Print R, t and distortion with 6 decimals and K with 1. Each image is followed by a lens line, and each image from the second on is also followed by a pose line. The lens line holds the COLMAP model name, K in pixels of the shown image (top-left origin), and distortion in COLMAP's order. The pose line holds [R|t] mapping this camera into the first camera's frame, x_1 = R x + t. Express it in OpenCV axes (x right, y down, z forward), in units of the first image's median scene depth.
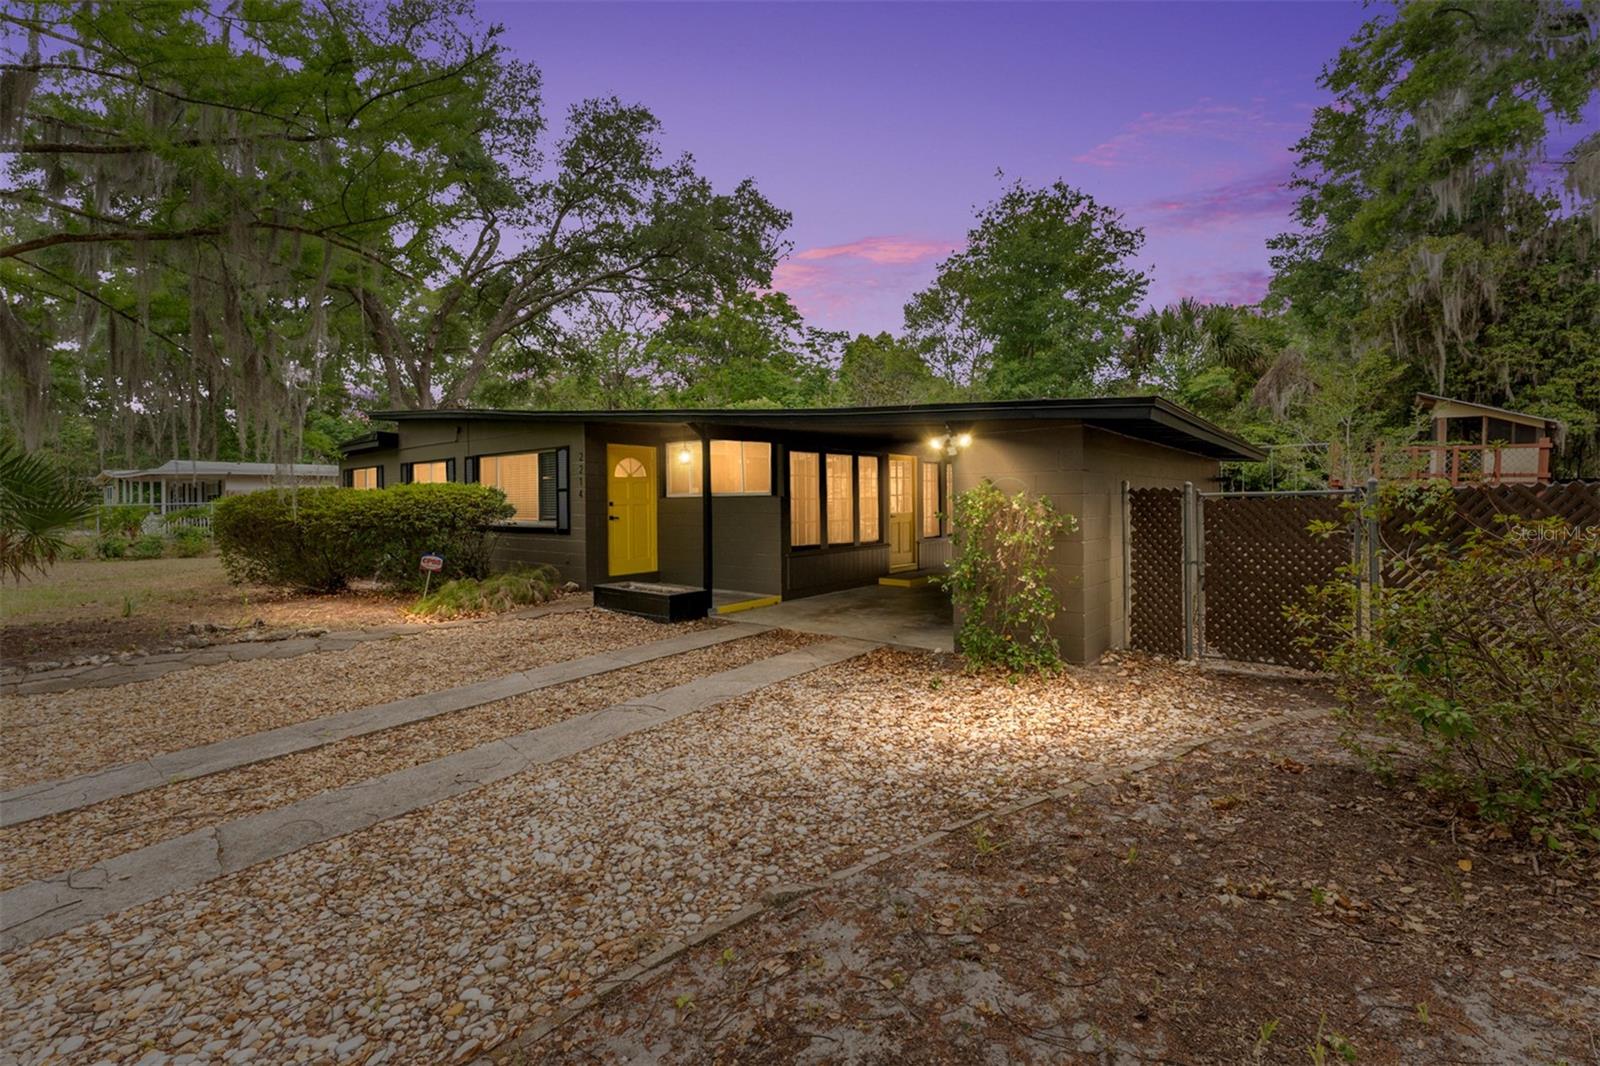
lens RADIAL K [[661.6, 0, 801.2], [0, 661.6, 501.1], [0, 0, 1]] dist [-0.000463, -0.000157]
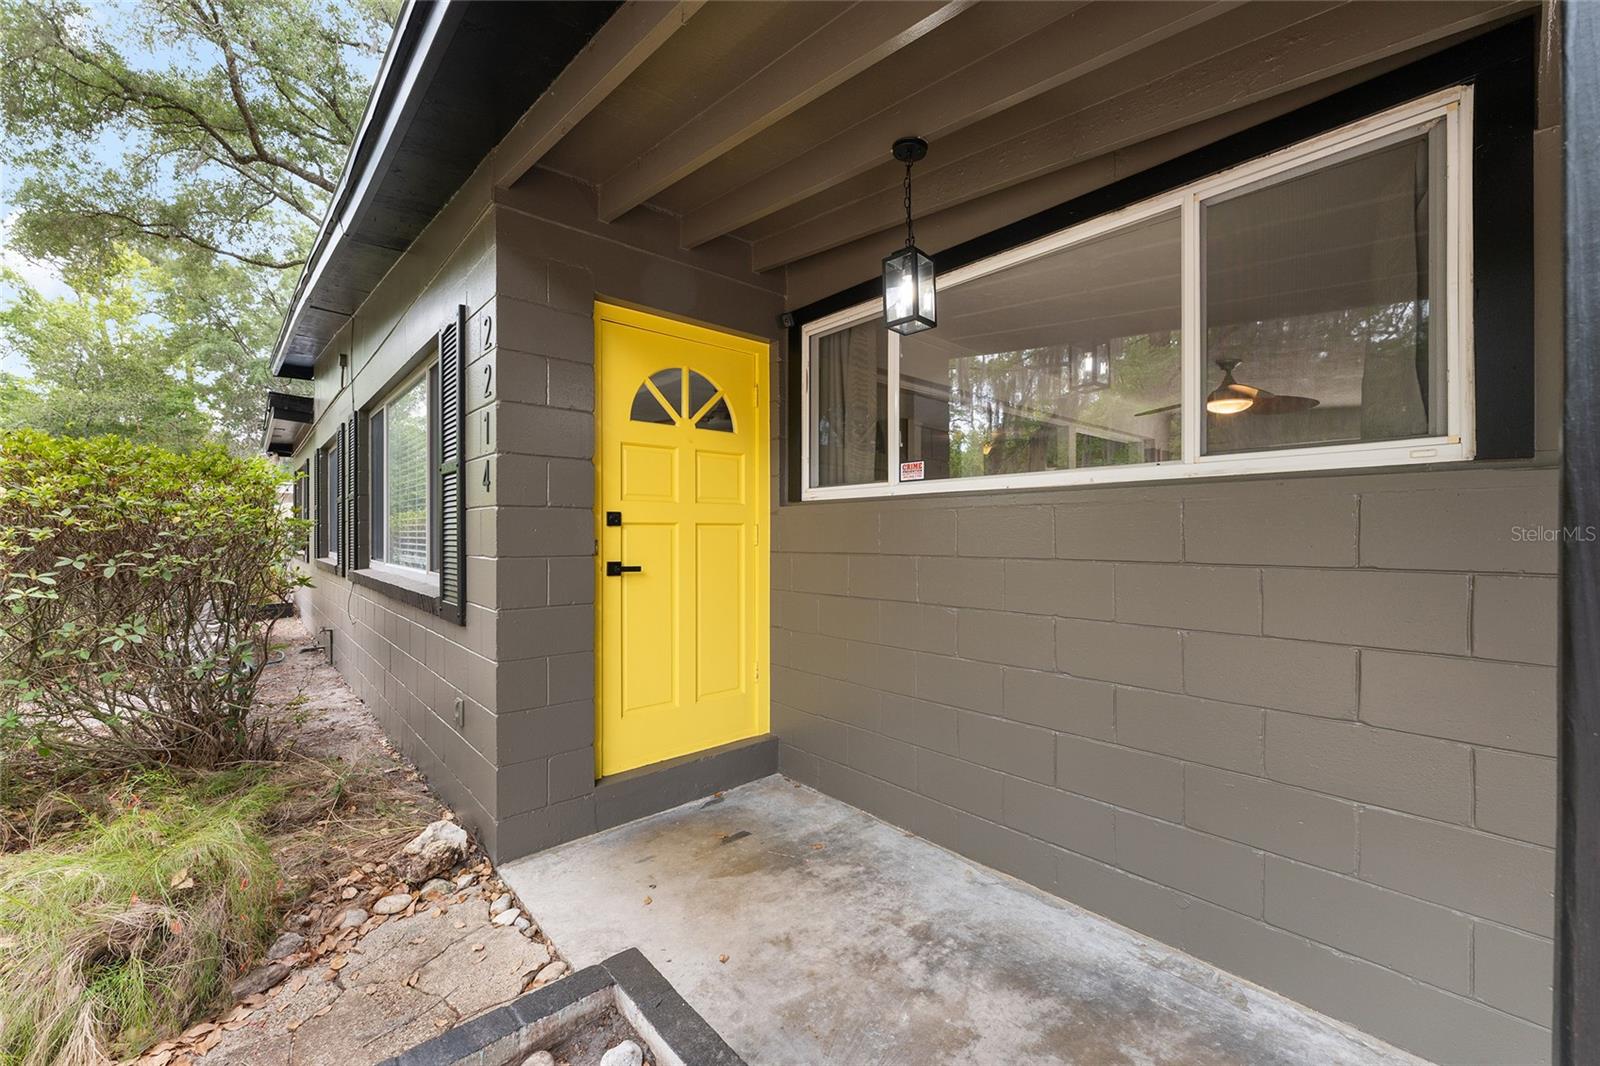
lens RADIAL K [[640.0, 0, 799.2], [0, 640.0, 535.4], [0, 0, 1]] dist [-0.001555, -0.000682]
pose [[0.988221, 0.009738, -0.152725, -0.185379], [-0.009004, 0.999944, 0.005498, 0.010037], [0.152770, -0.004059, 0.988253, 0.823976]]
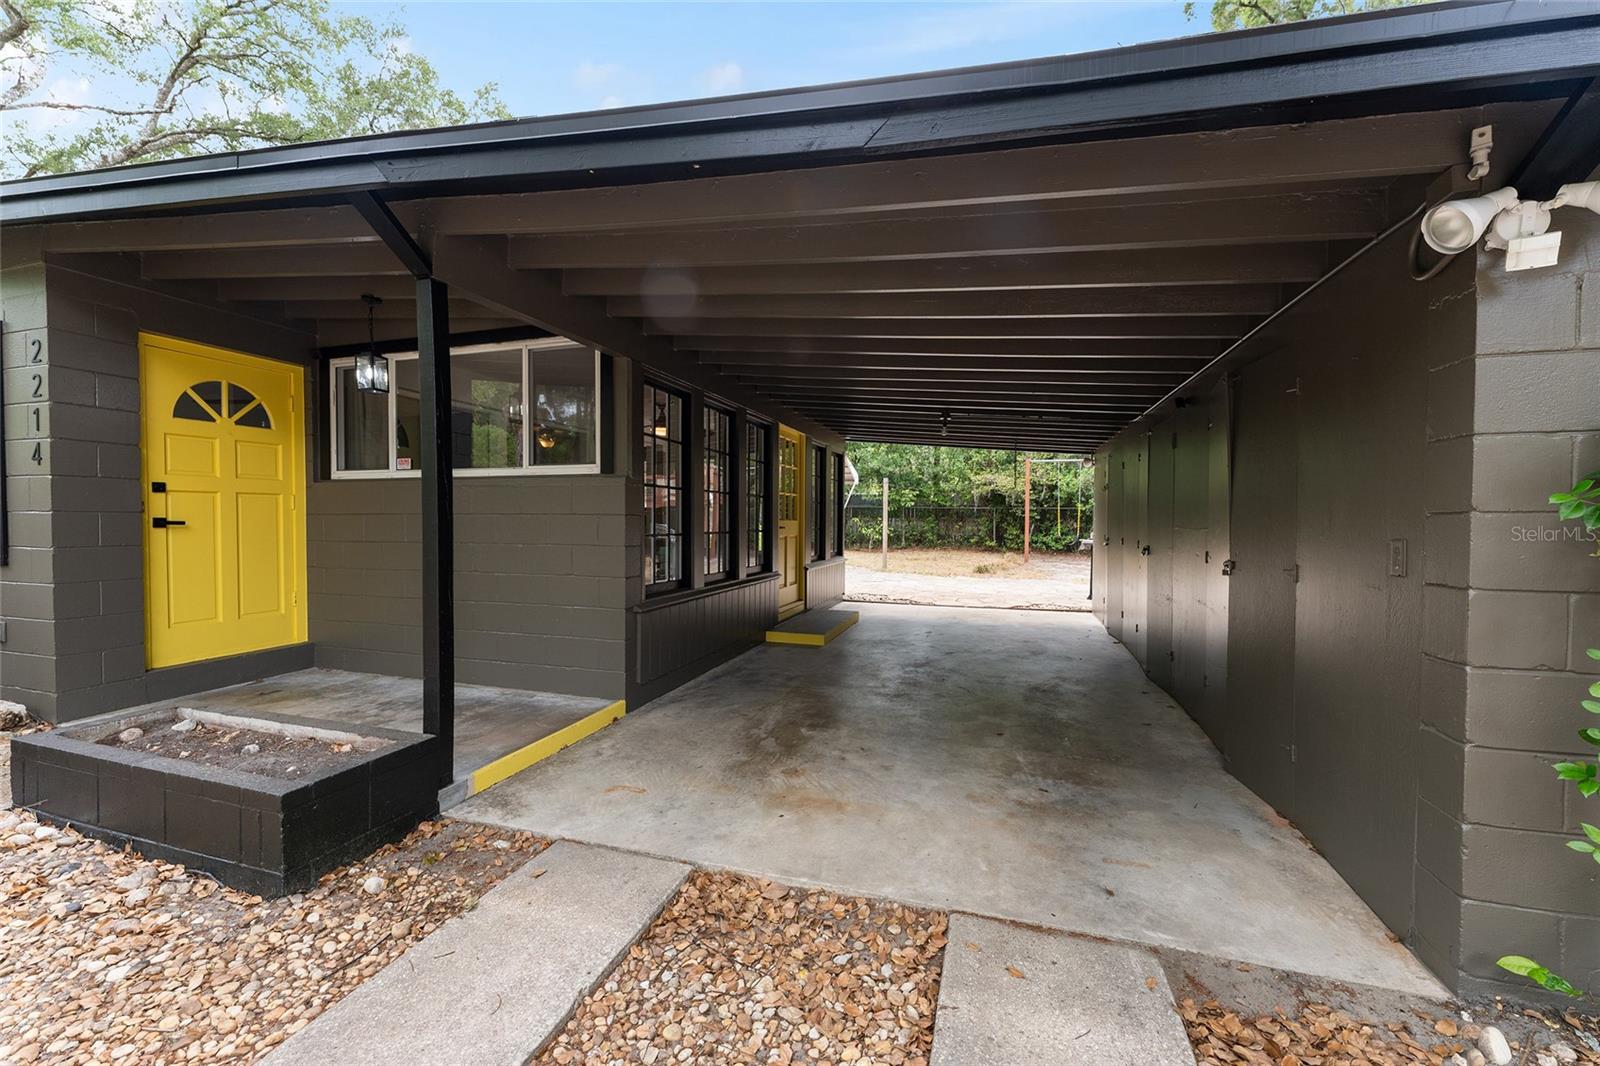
lens RADIAL K [[640.0, 0, 799.2], [0, 640.0, 535.4], [0, 0, 1]] dist [-0.001555, -0.000682]
pose [[0.926782, 0.004663, 0.375571, -0.082532], [-0.014590, 0.999615, 0.023591, 0.020477], [-0.375316, -0.027343, 0.926493, 0.554575]]
